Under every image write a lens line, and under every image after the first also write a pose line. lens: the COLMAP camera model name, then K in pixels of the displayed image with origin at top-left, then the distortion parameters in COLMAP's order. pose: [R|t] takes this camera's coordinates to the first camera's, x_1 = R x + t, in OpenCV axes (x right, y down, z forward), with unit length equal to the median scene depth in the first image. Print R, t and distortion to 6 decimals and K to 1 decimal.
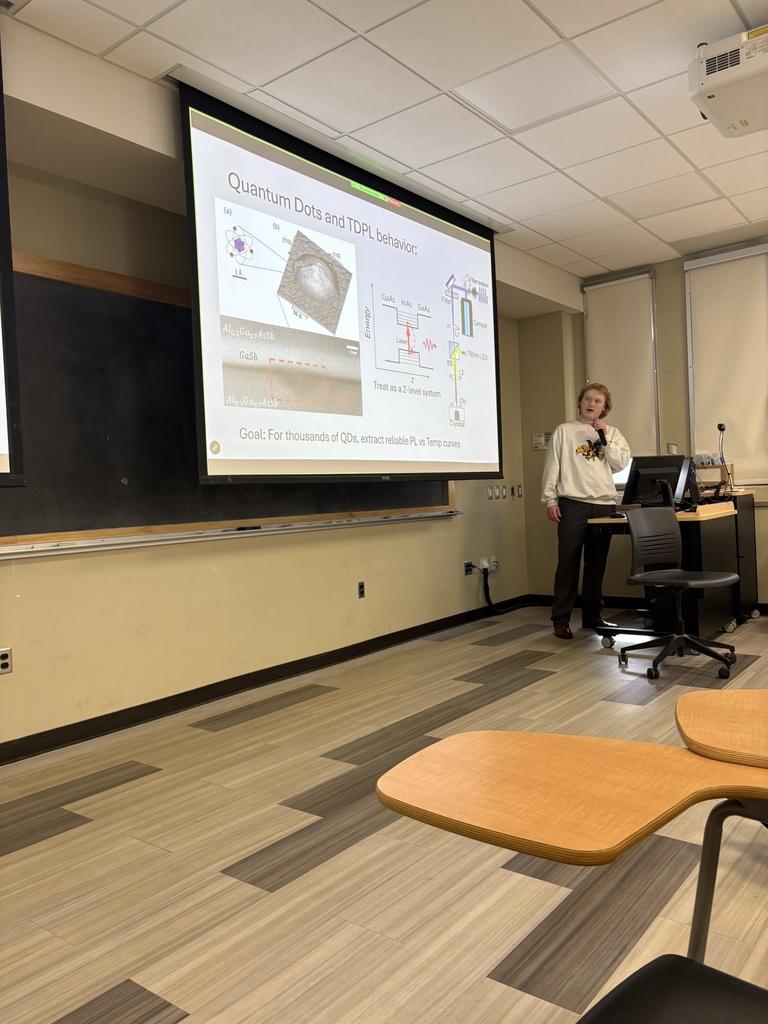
lens RADIAL K [[778.6, 0, 387.7], [0, 778.6, 509.2], [0, 0, 1]] dist [0.045231, -0.047381]
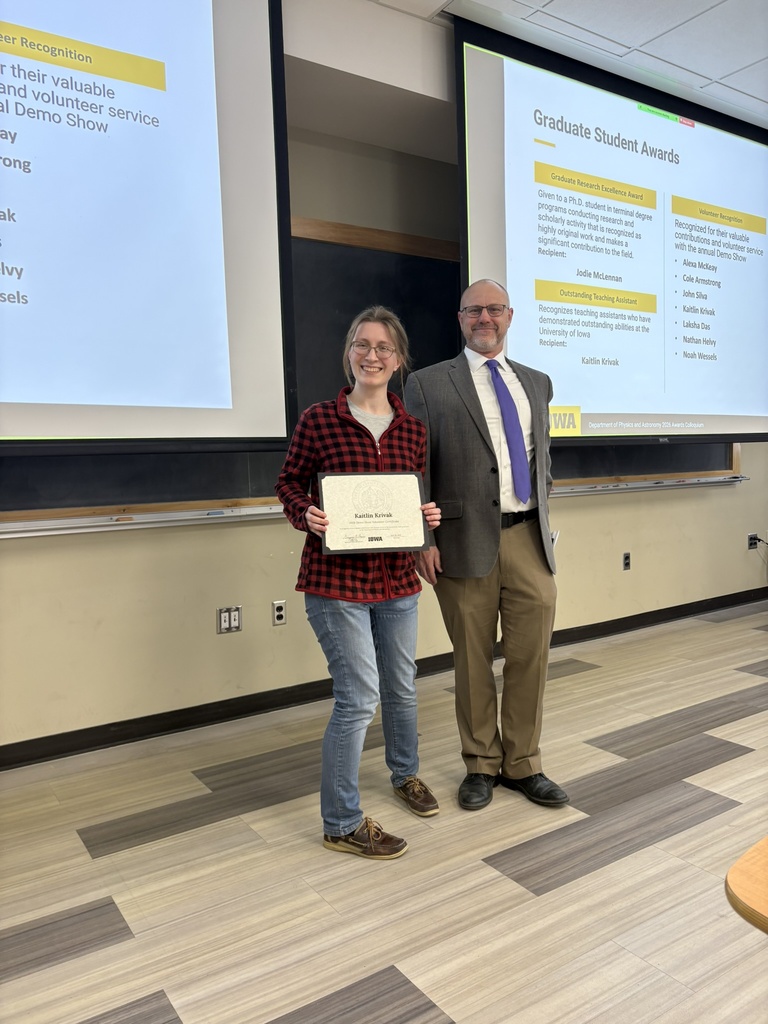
lens RADIAL K [[778.6, 0, 383.1], [0, 778.6, 511.0], [0, 0, 1]] dist [0.045231, -0.047381]
pose [[0.948843, 0.037774, -0.313481, -0.028788], [-0.018495, 0.997763, 0.064248, -0.013684], [0.315206, -0.055164, 0.947419, 0.052182]]
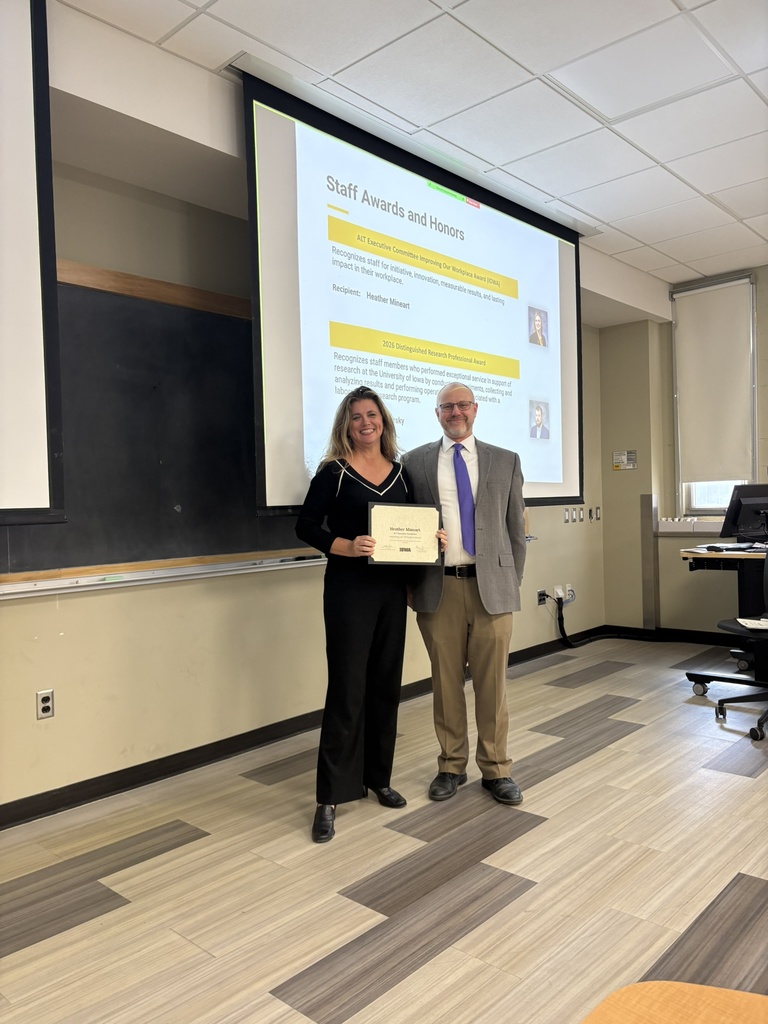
lens RADIAL K [[778.6, 0, 385.0], [0, 778.6, 515.4], [0, 0, 1]] dist [0.045231, -0.047381]
pose [[0.996800, 0.019116, -0.077620, -0.021277], [-0.018939, 0.999816, 0.003016, -0.037565], [0.077664, -0.001536, 0.996978, 0.105252]]
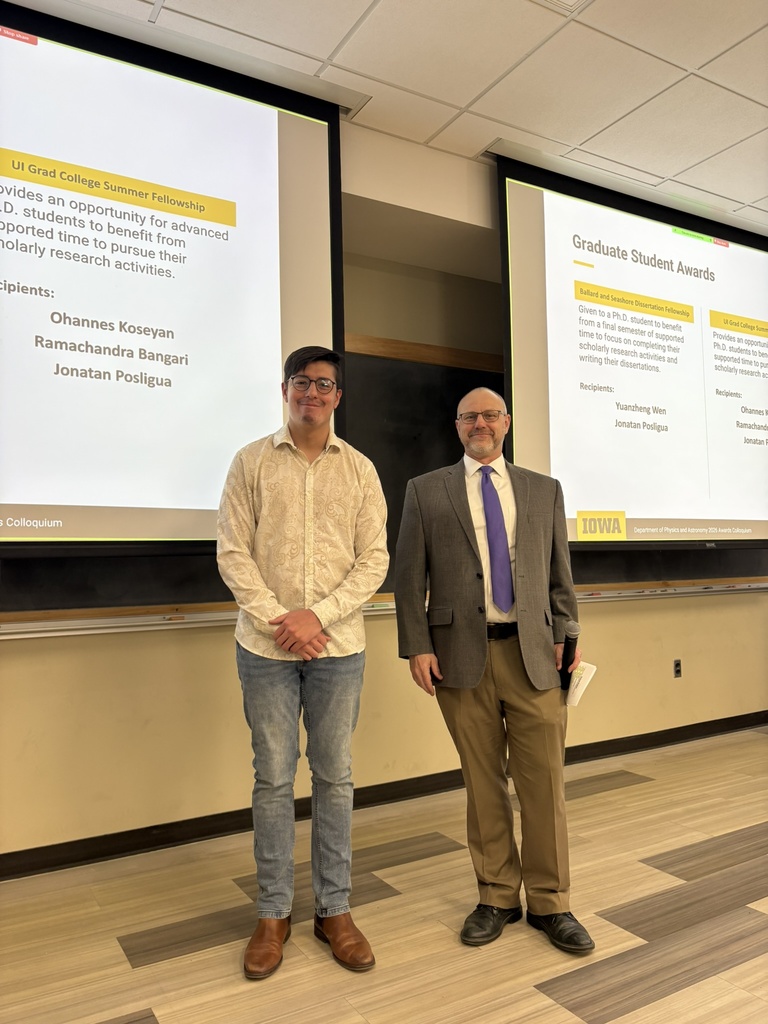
lens RADIAL K [[778.6, 0, 380.1], [0, 778.6, 511.3], [0, 0, 1]] dist [0.045231, -0.047381]
pose [[0.929132, 0.002898, -0.369737, -0.028328], [-0.027854, 0.997676, -0.062177, -0.016158], [0.368698, 0.068069, 0.927054, 0.034171]]
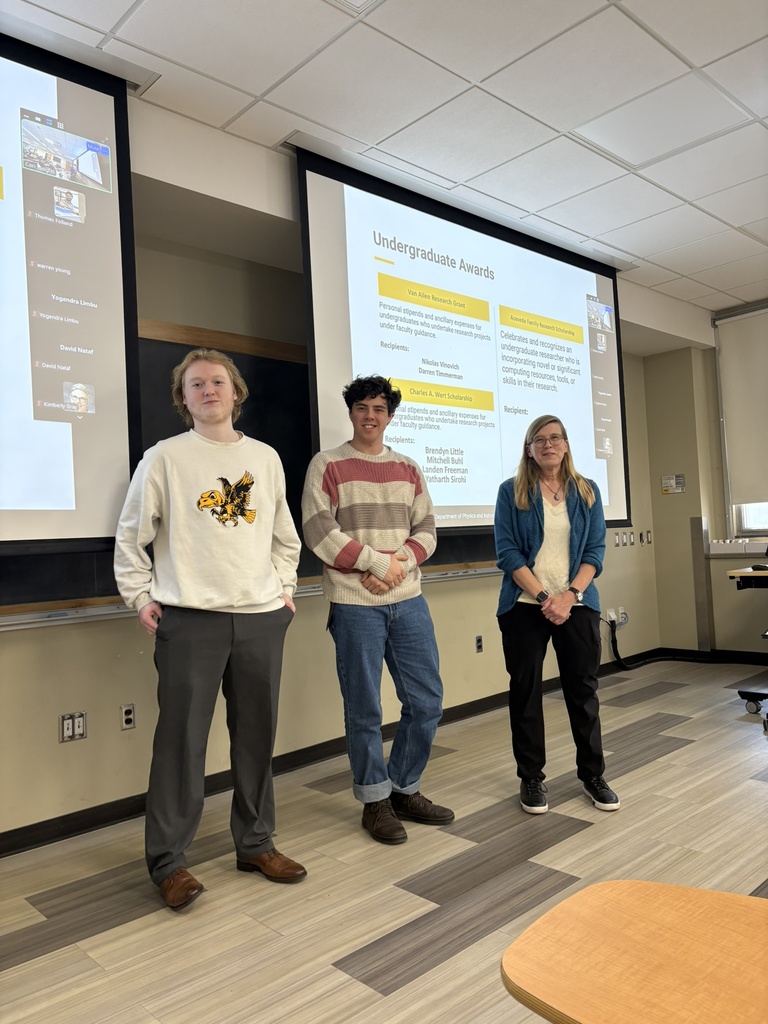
lens RADIAL K [[778.6, 0, 384.5], [0, 778.6, 512.0], [0, 0, 1]] dist [0.045231, -0.047381]
pose [[0.988179, -0.008253, -0.153082, -0.001132], [0.001674, 0.999071, -0.043056, -0.026270], [0.153295, 0.042291, 0.987275, 0.034474]]
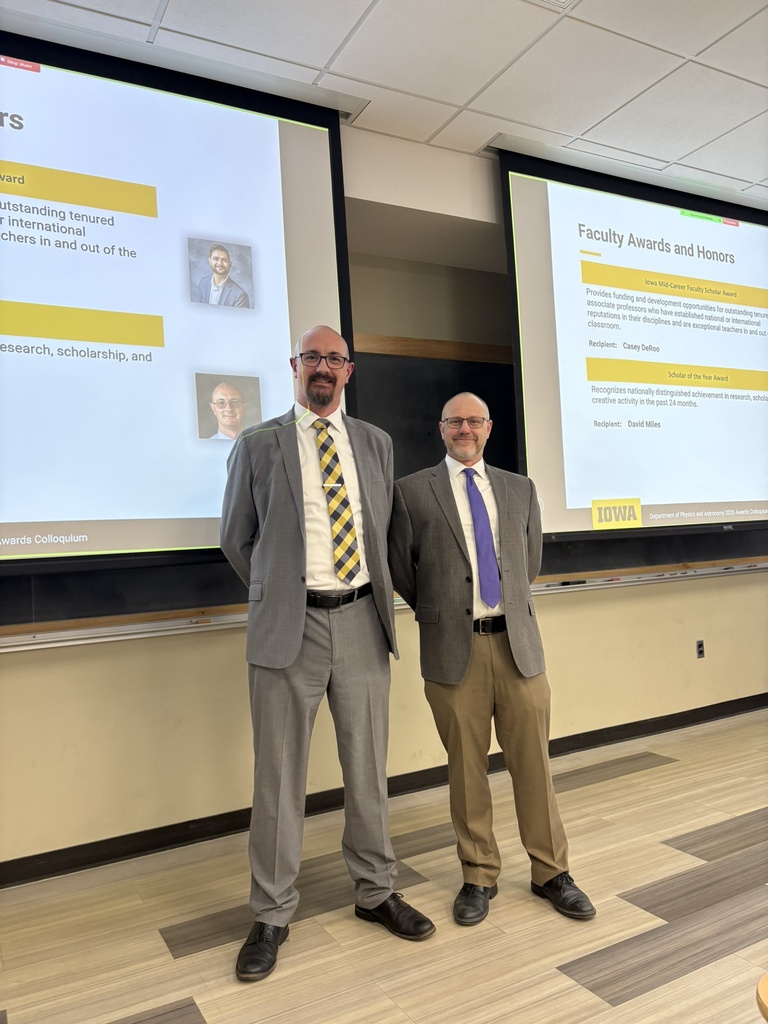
lens RADIAL K [[778.6, 0, 382.9], [0, 778.6, 515.3], [0, 0, 1]] dist [0.045231, -0.047381]
pose [[0.917390, -0.024088, -0.397259, -0.010350], [0.010570, 0.999289, -0.036184, -0.032735], [0.397849, 0.028996, 0.916993, 0.020685]]
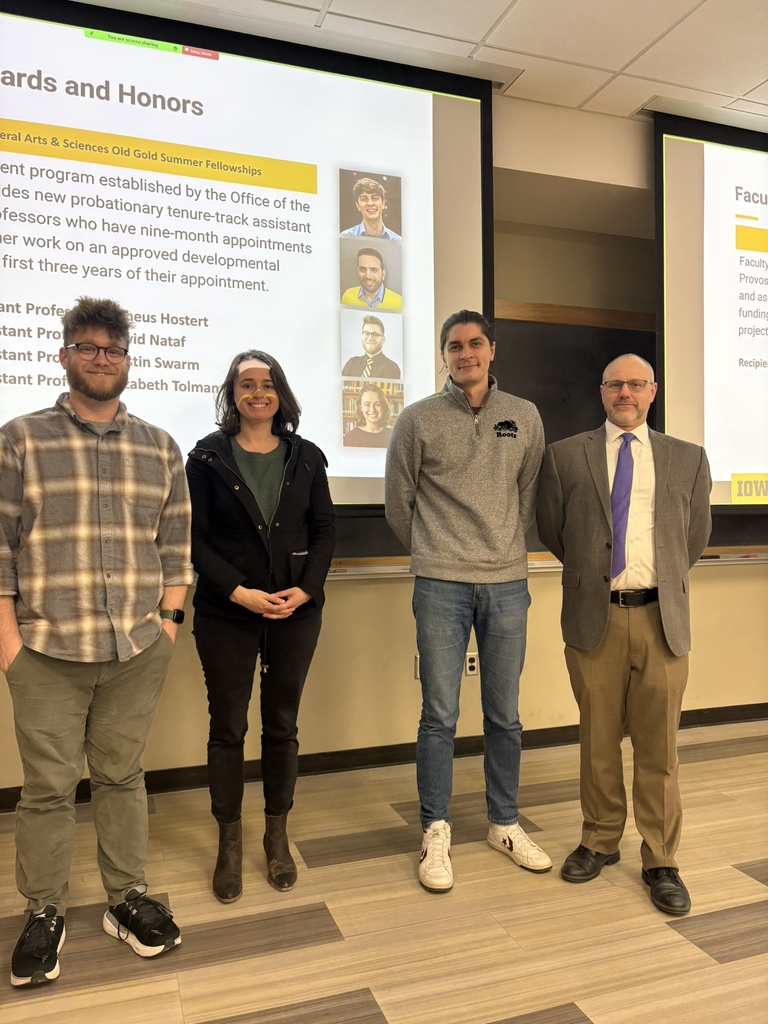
lens RADIAL K [[778.6, 0, 377.6], [0, 778.6, 506.8], [0, 0, 1]] dist [0.045231, -0.047381]
pose [[0.839603, 0.036214, -0.541992, -0.000247], [-0.038515, 0.999233, 0.007101, -0.034034], [0.541833, 0.014913, 0.840354, -0.021789]]
